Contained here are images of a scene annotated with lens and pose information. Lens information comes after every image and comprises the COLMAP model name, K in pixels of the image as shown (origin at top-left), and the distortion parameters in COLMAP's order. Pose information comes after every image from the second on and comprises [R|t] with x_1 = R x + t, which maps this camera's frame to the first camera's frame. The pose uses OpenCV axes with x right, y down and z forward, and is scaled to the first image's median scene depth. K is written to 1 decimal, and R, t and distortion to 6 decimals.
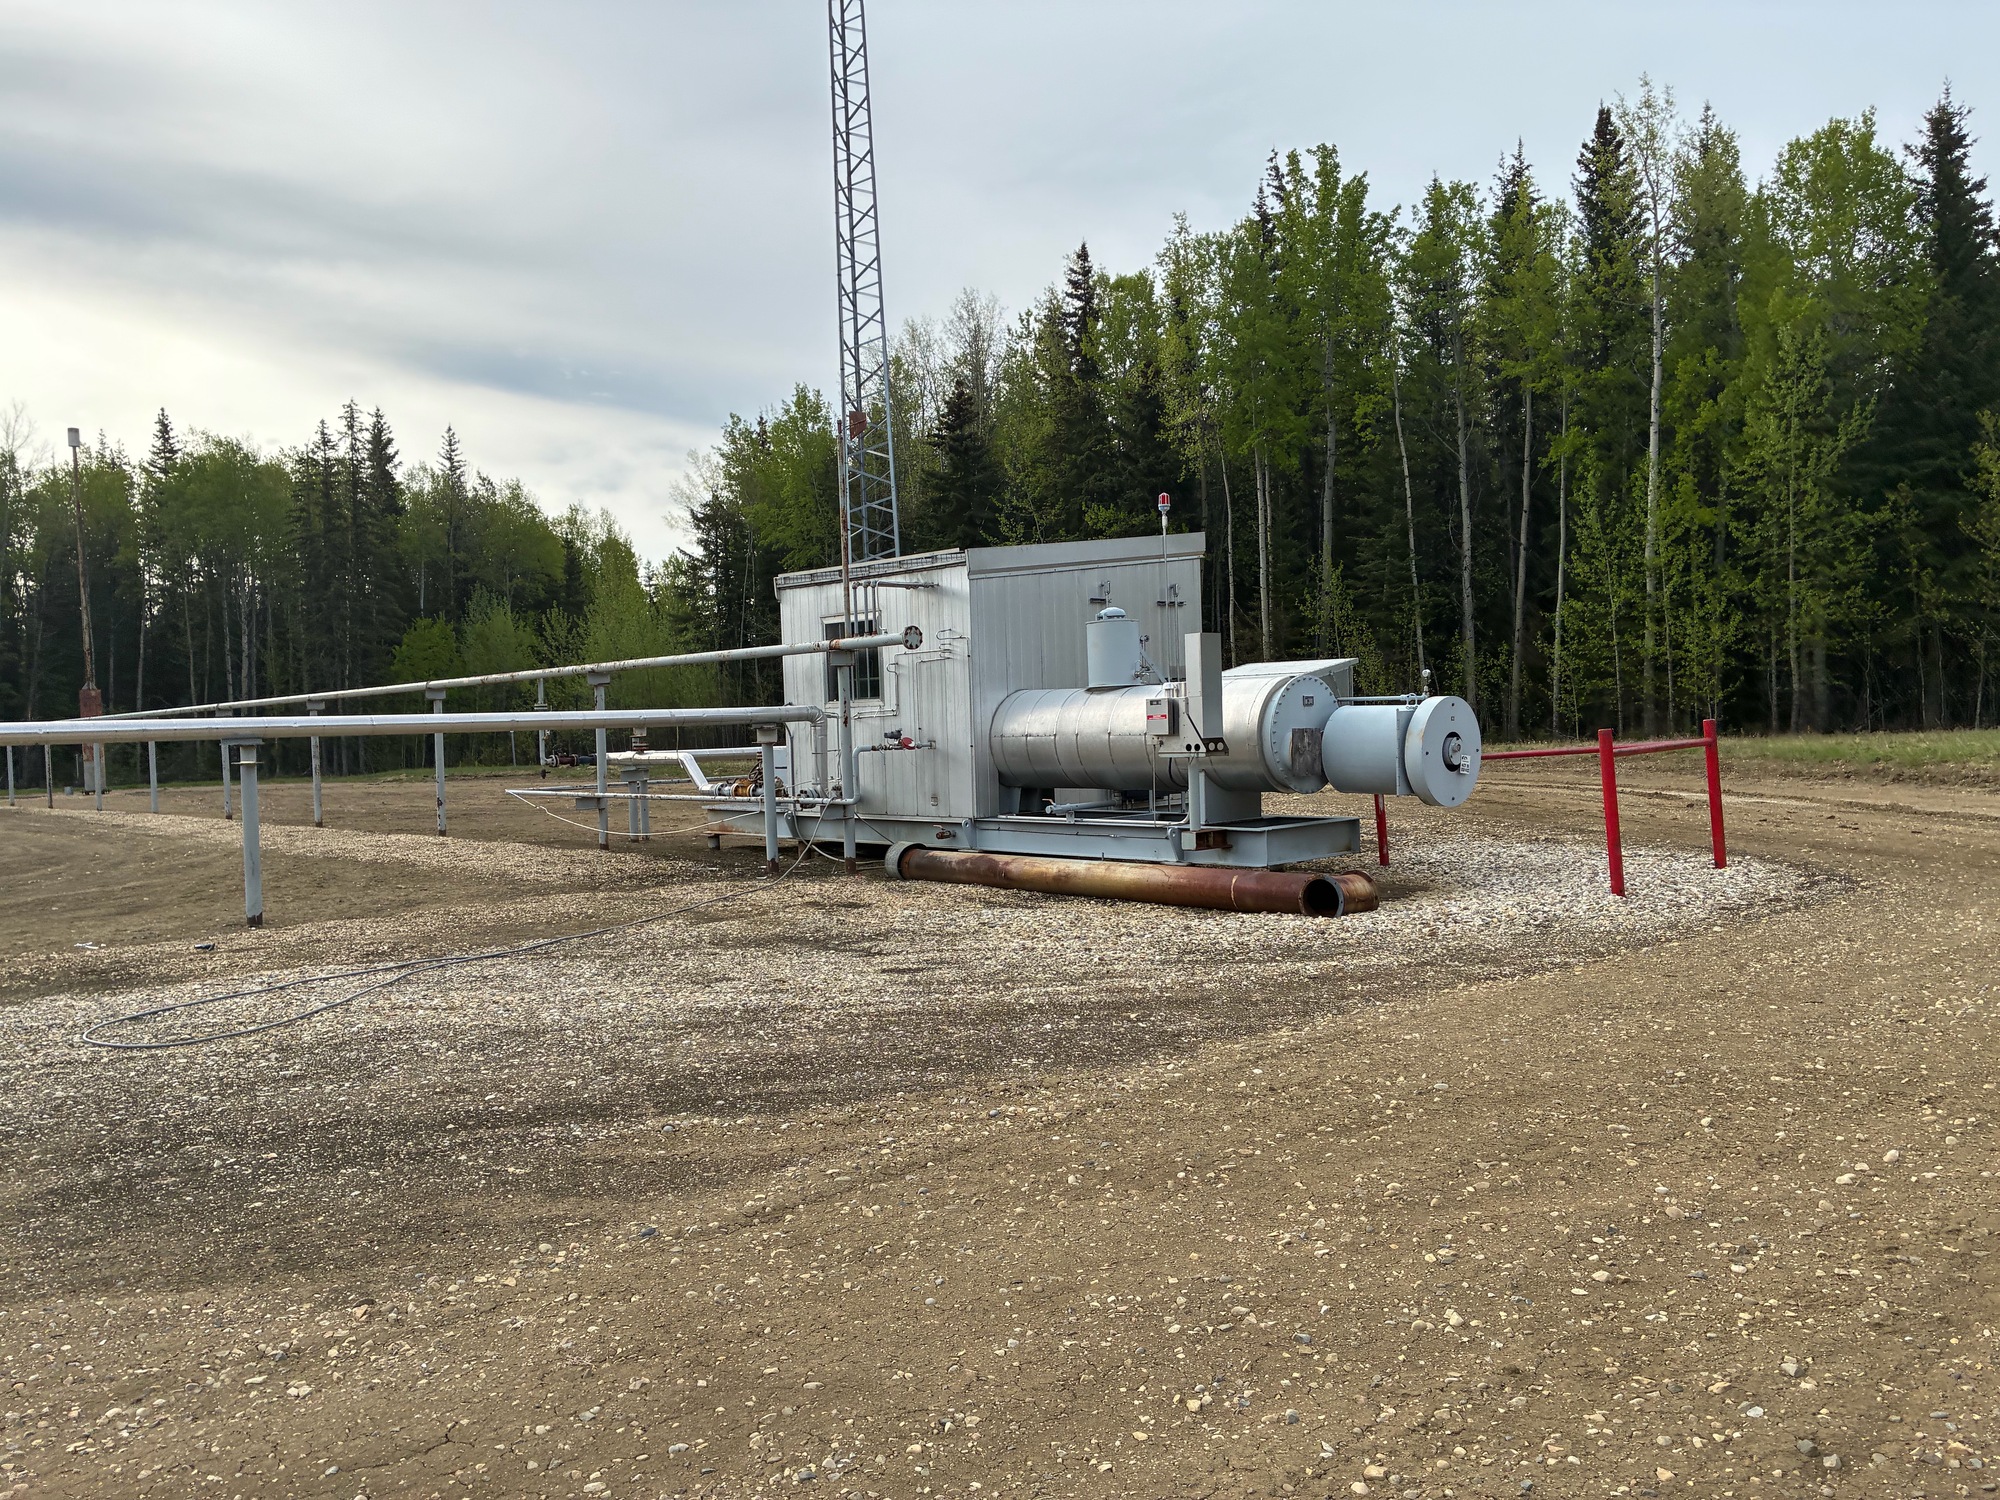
lens RADIAL K [[1508.1, 0, 972.3], [0, 1508.1, 741.3], [0, 0, 1]] dist [0.052595, -0.071933]
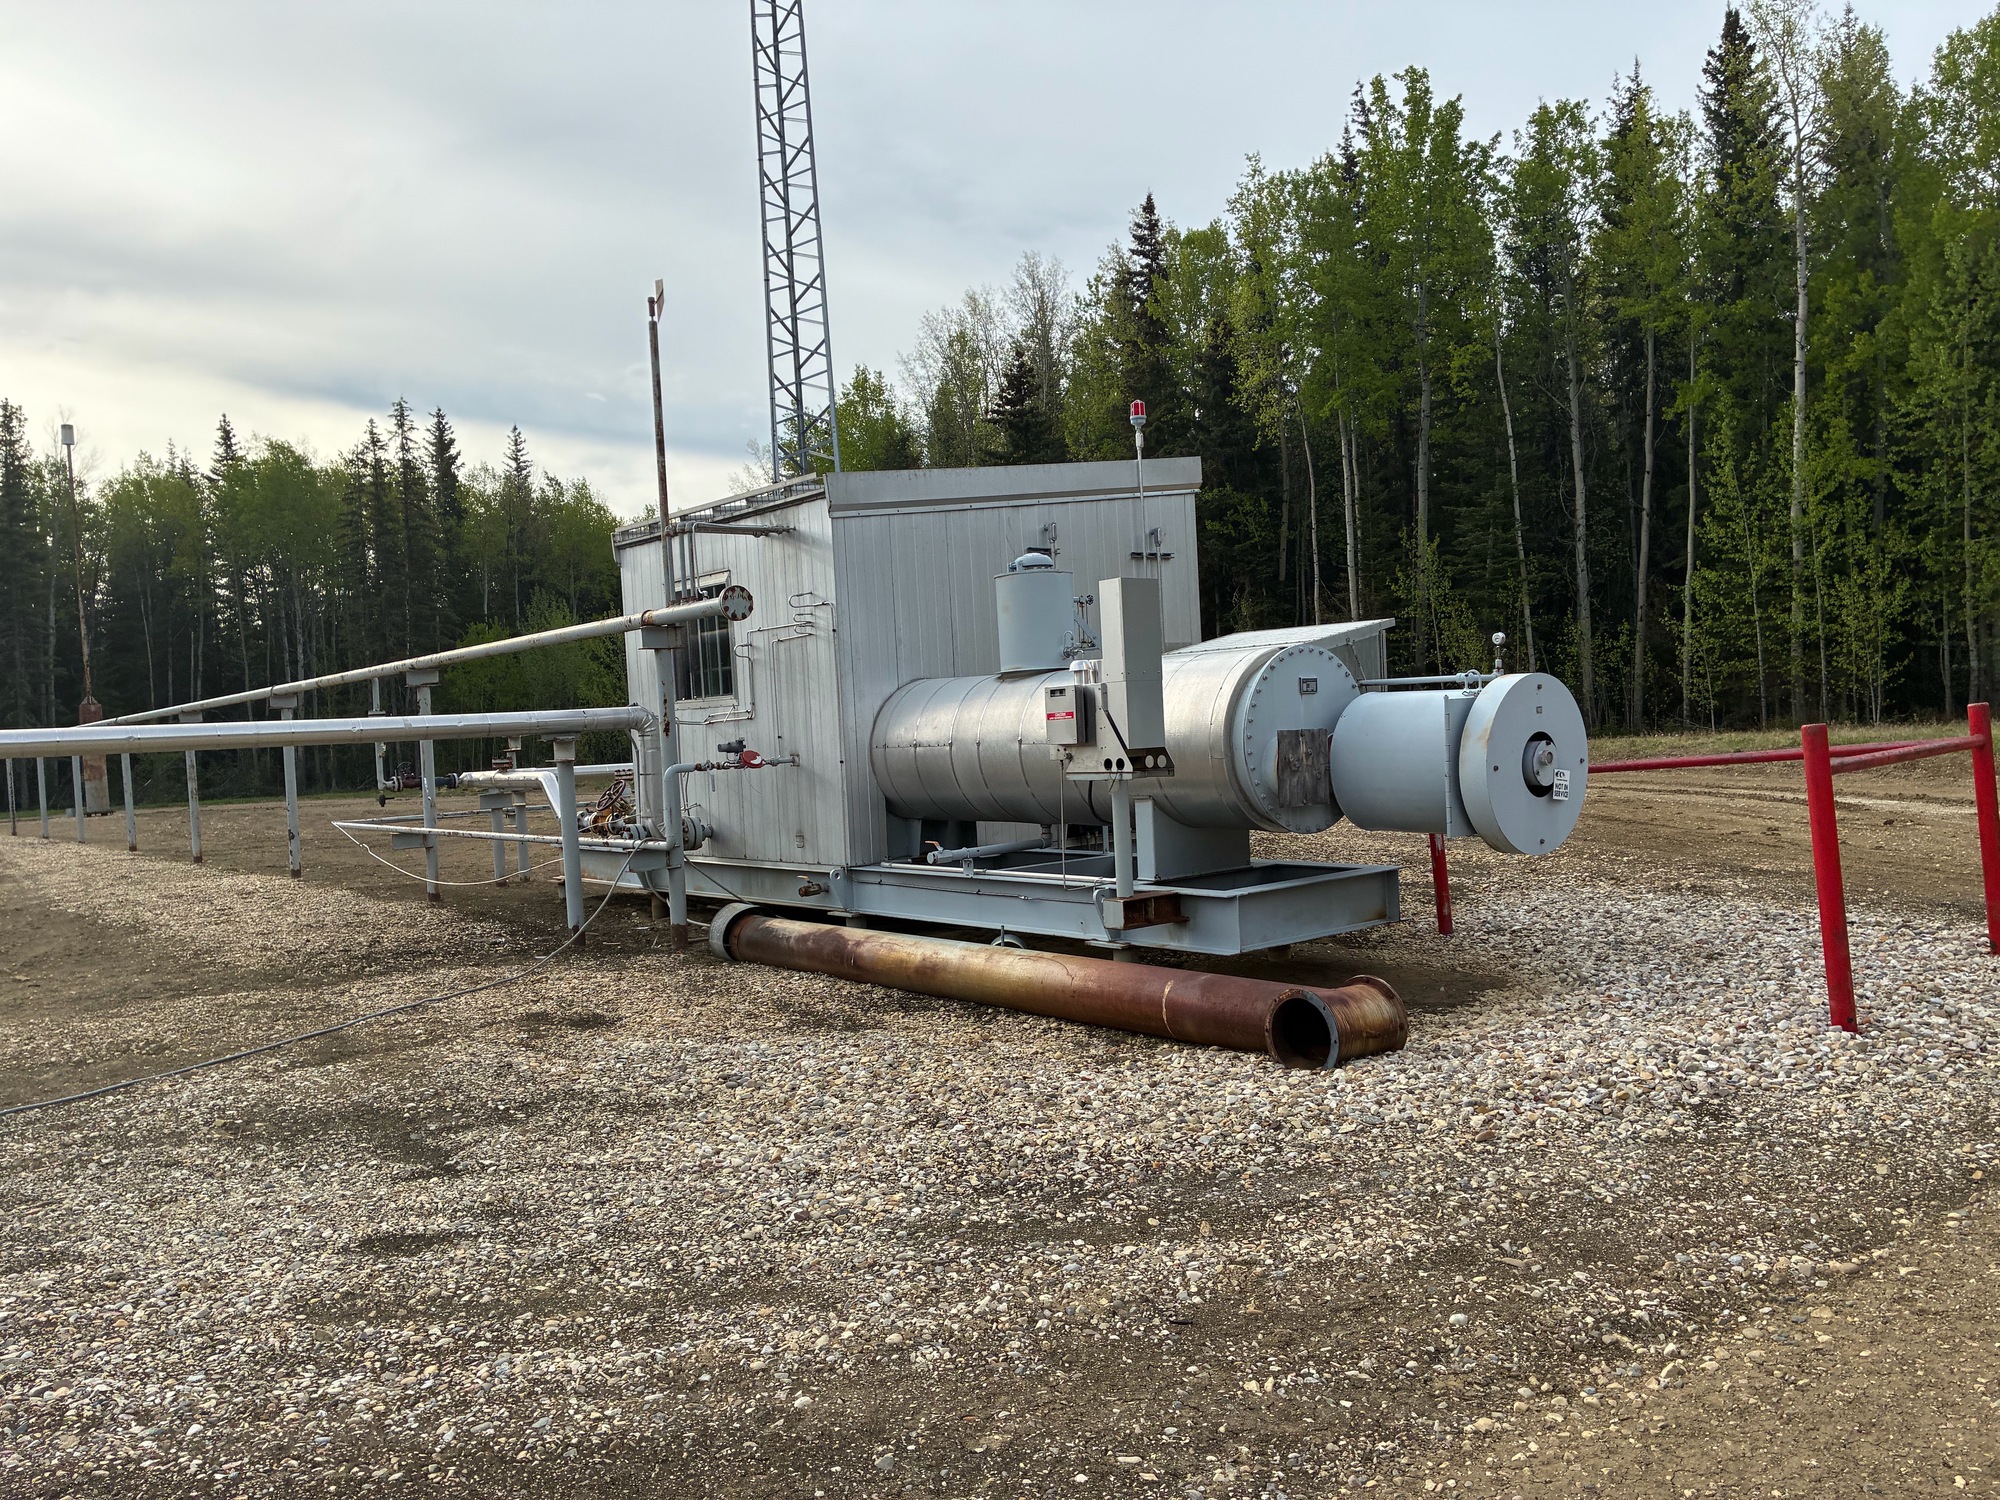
lens RADIAL K [[1508.1, 0, 1007.1], [0, 1508.1, 755.1], [0, 0, 1]] dist [0.052595, -0.071933]
pose [[0.998582, -0.016531, -0.050609, 0.039395], [0.017026, 0.999811, 0.009362, -0.001824], [0.050445, -0.010211, 0.998675, 0.112190]]
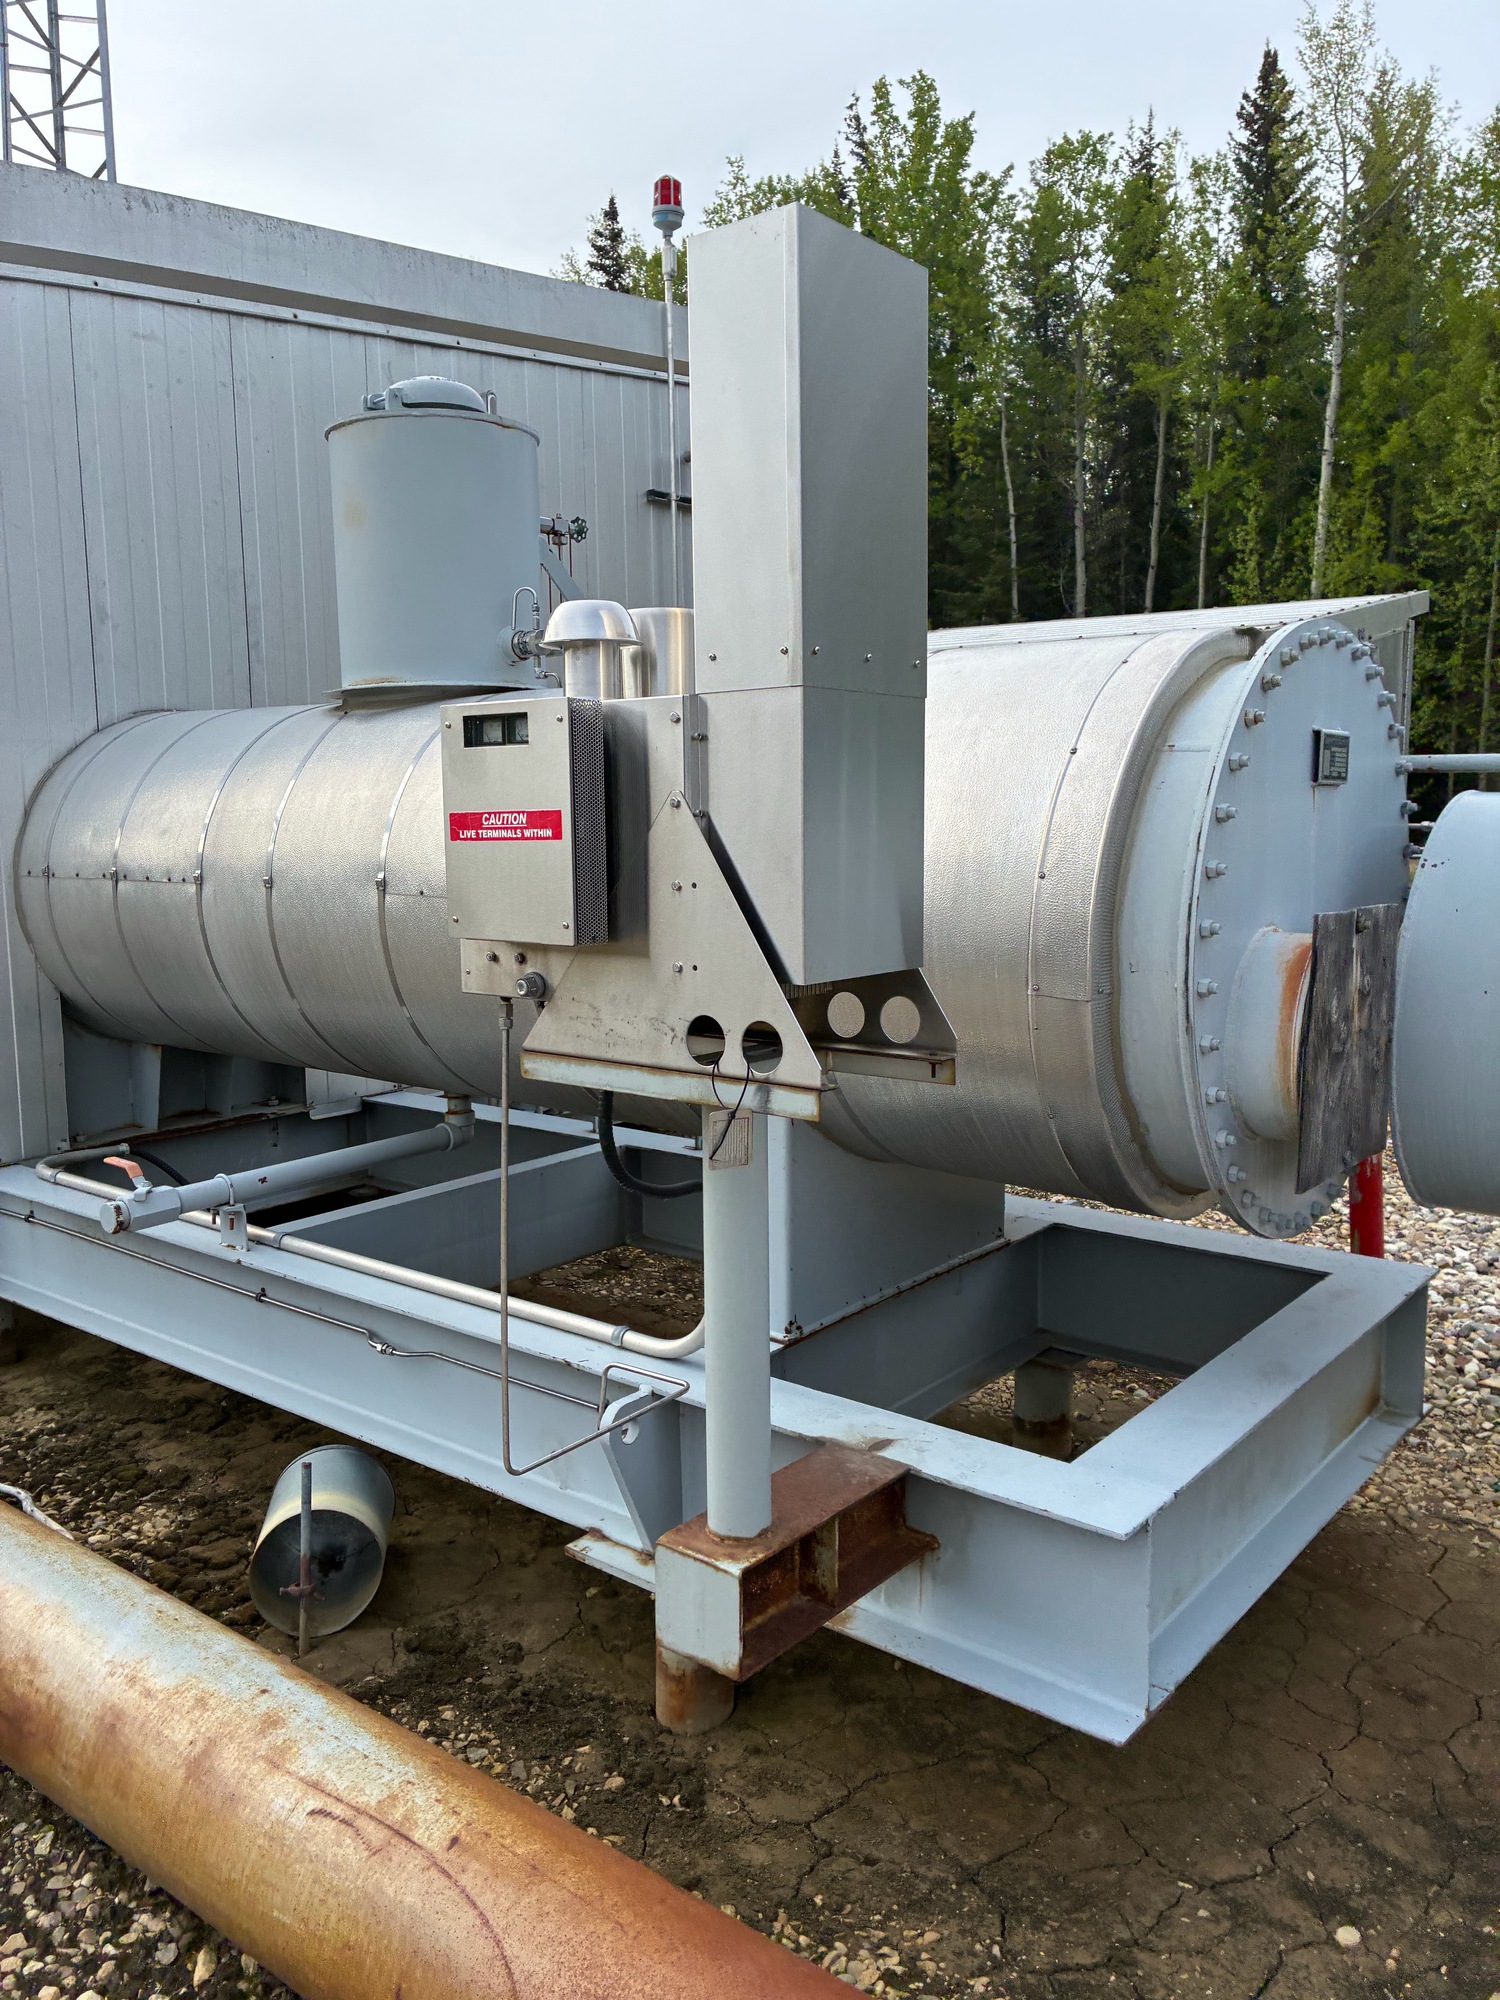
lens RADIAL K [[1508.1, 0, 751.1], [0, 1508.1, 980.4], [0, 0, 1]] dist [0.052595, -0.071933]
pose [[0.988025, 0.008216, 0.154076, 0.036966], [-0.022863, 0.995353, 0.093536, -0.004628], [-0.152591, -0.095939, 0.983622, 0.252396]]
